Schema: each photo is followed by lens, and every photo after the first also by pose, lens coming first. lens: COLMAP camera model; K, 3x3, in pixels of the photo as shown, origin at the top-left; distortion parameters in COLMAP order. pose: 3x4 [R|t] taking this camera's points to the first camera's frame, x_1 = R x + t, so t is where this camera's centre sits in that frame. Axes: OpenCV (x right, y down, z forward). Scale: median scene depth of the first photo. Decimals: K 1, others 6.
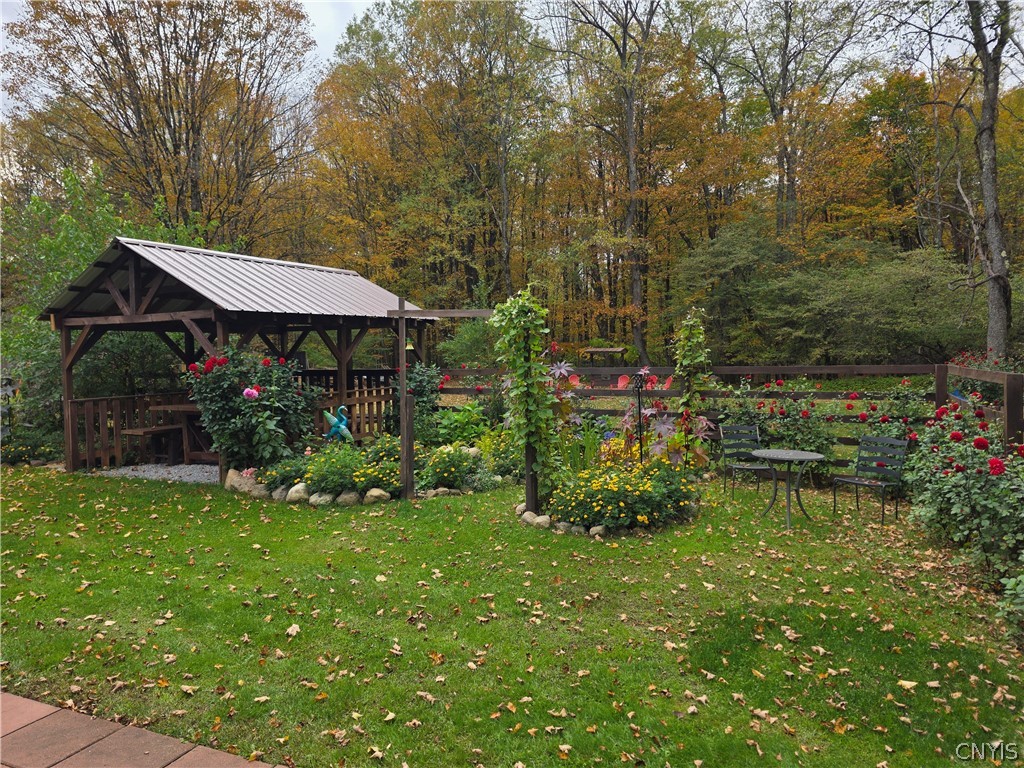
lens RADIAL K [[688.2, 0, 512.2], [0, 688.2, 381.9], [0, 0, 1]] dist [0.057099, -0.051245]
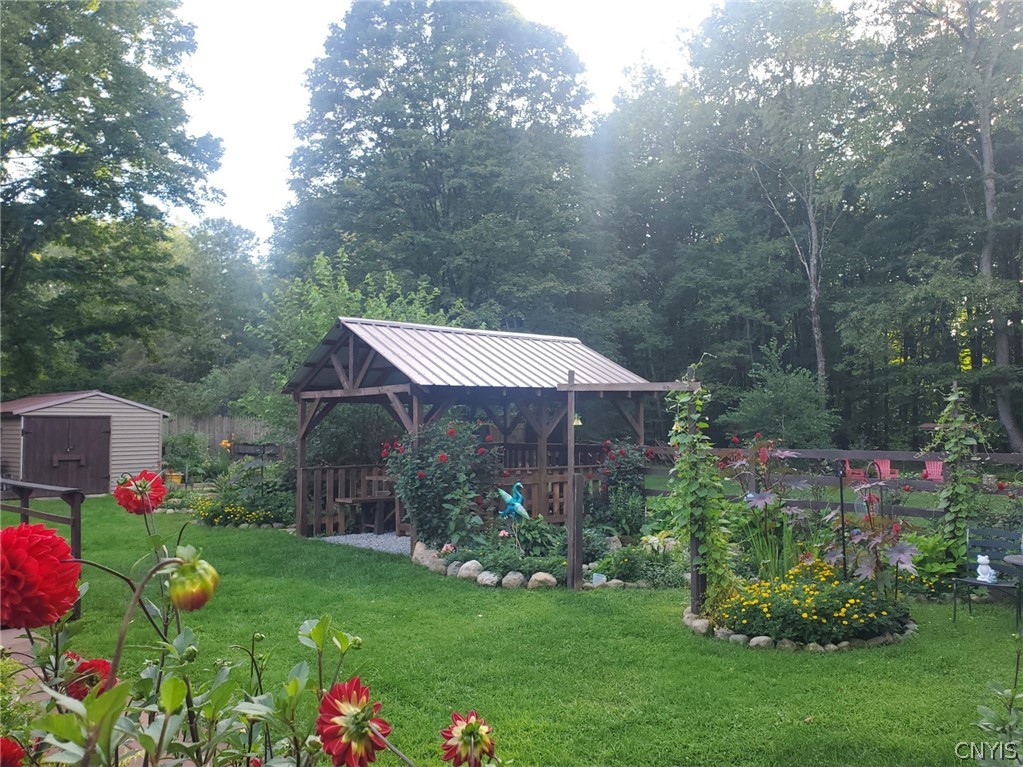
lens RADIAL K [[818.0, 0, 515.5], [0, 818.0, 384.4], [0, 0, 1]] dist [0.003862, -0.001273]
pose [[0.925451, -0.006529, -0.378811, 0.155189], [-0.026935, 0.996188, -0.082974, -0.006278], [0.377908, 0.086991, 0.921747, -0.051713]]
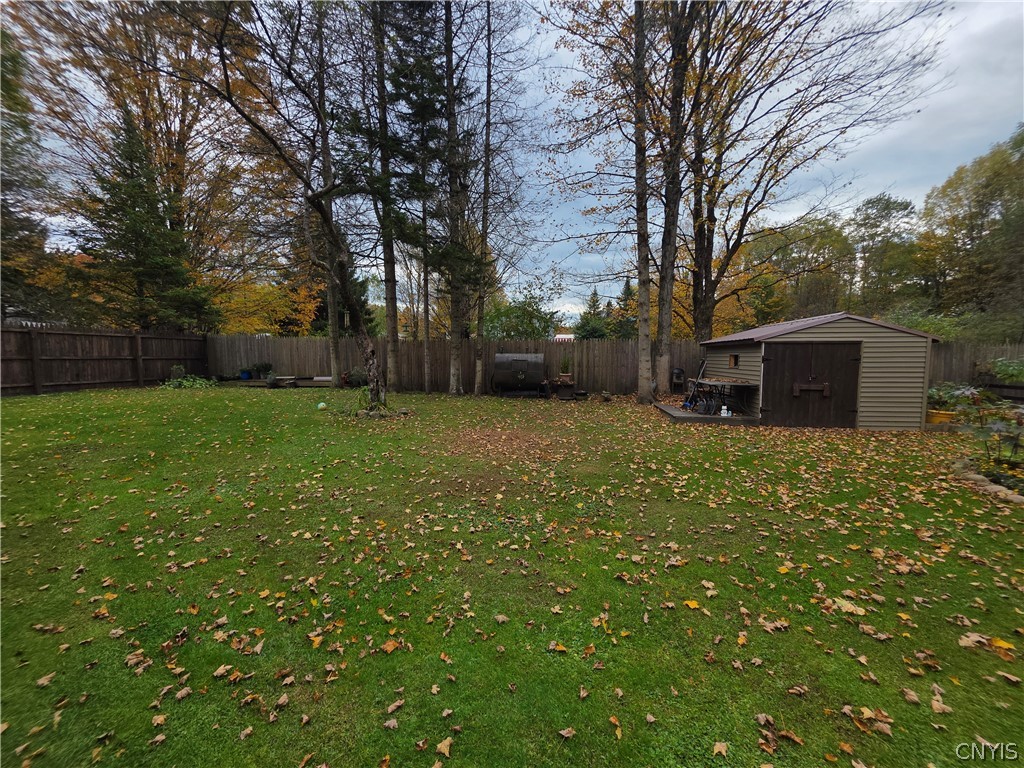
lens RADIAL K [[413.9, 0, 514.4], [0, 413.9, 385.6], [0, 0, 1]] dist [0.000248, 0.002964]
pose [[0.172090, 0.084865, -0.981419, -0.791031], [-0.045574, 0.995901, 0.078126, -0.010434], [0.984027, 0.031282, 0.175252, 0.560511]]
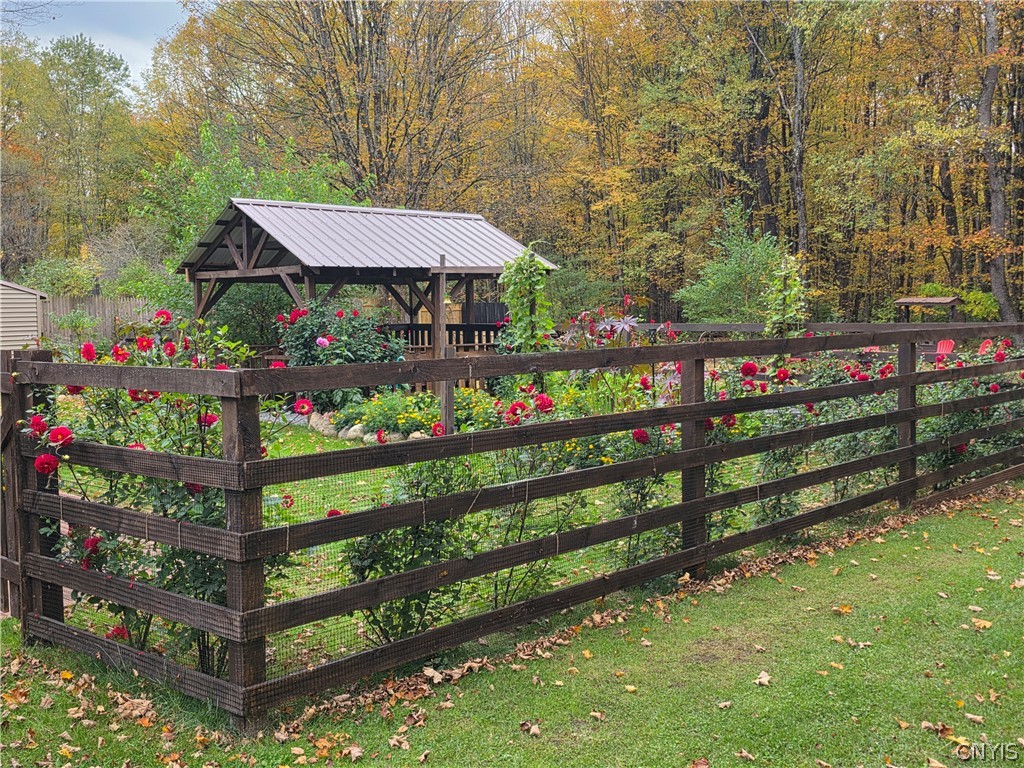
lens RADIAL K [[1082.4, 0, 514.8], [0, 1082.4, 387.1], [0, 0, 1]] dist [0.092157, 0.000000]
pose [[0.938048, 0.031525, -0.345067, 0.426995], [-0.019270, 0.999058, 0.038887, 0.012432], [0.345968, -0.029828, 0.937772, -0.437228]]
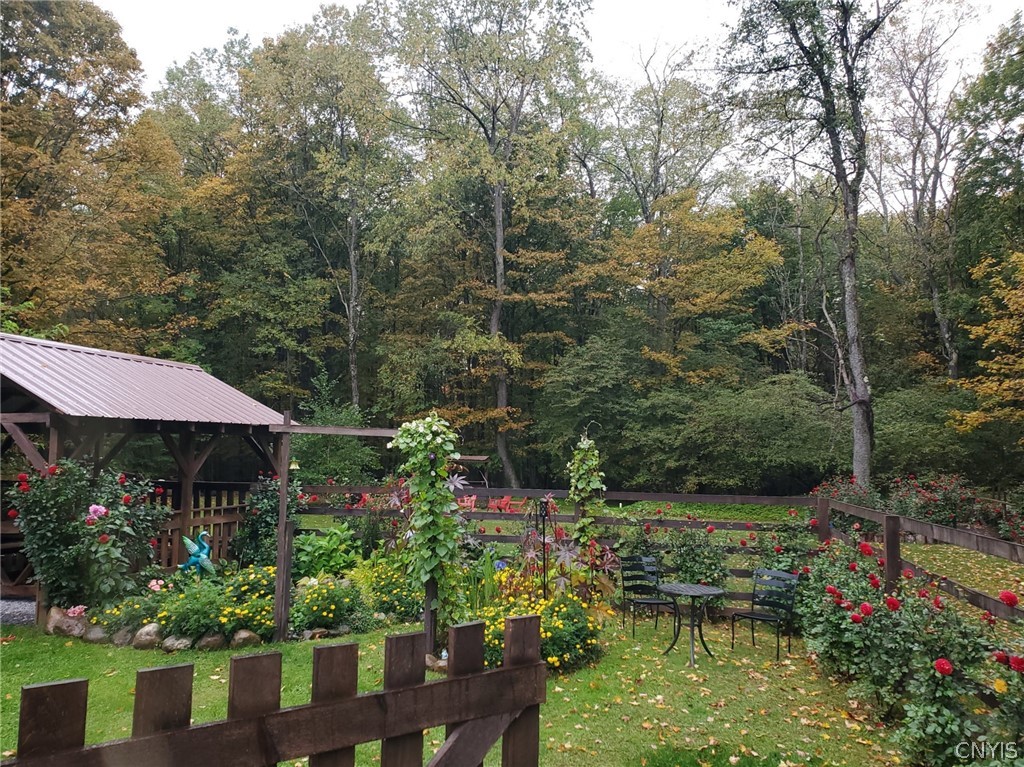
lens RADIAL K [[818.8, 0, 510.6], [0, 818.8, 399.9], [0, 0, 1]] dist [0.003862, -0.001273]
pose [[0.978050, 0.045805, 0.203276, -0.075803], [-0.022545, 0.993075, -0.115300, -0.016080], [-0.207149, 0.108186, 0.972309, -0.075616]]
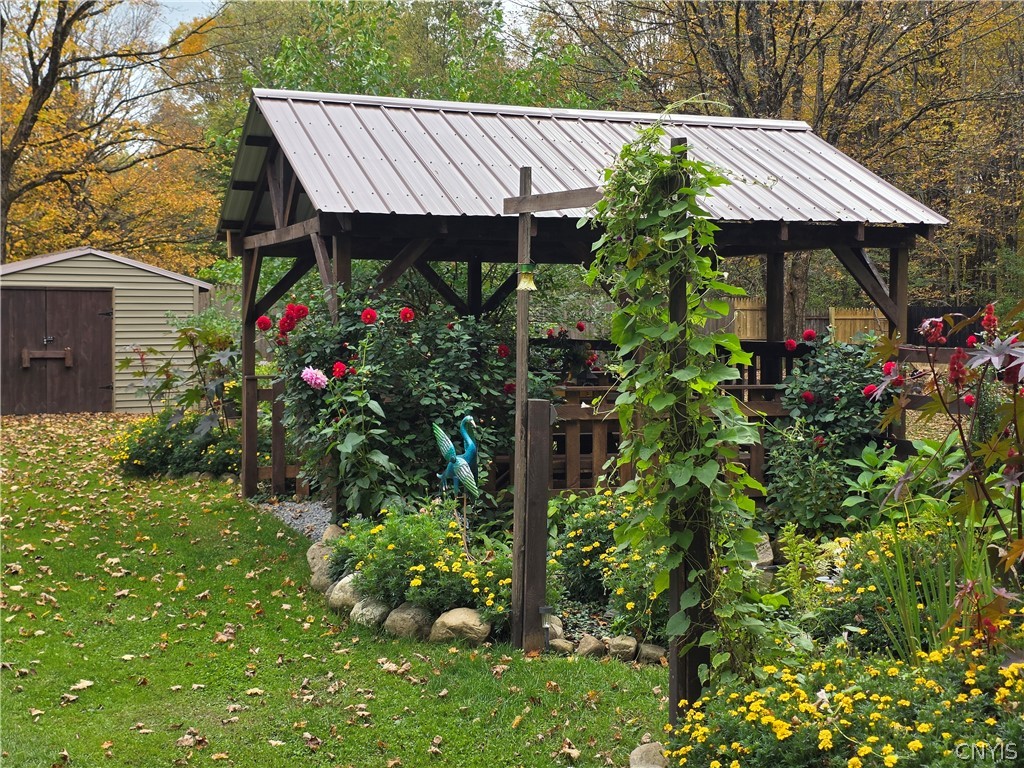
lens RADIAL K [[1375.8, 0, 510.8], [0, 1375.8, 351.3], [0, 0, 1]] dist [0.047099, 0.000000]
pose [[0.738821, 0.036554, -0.672910, 0.324573], [-0.045101, 0.998971, 0.004748, -0.010811], [0.672391, 0.026841, 0.739709, 0.302139]]
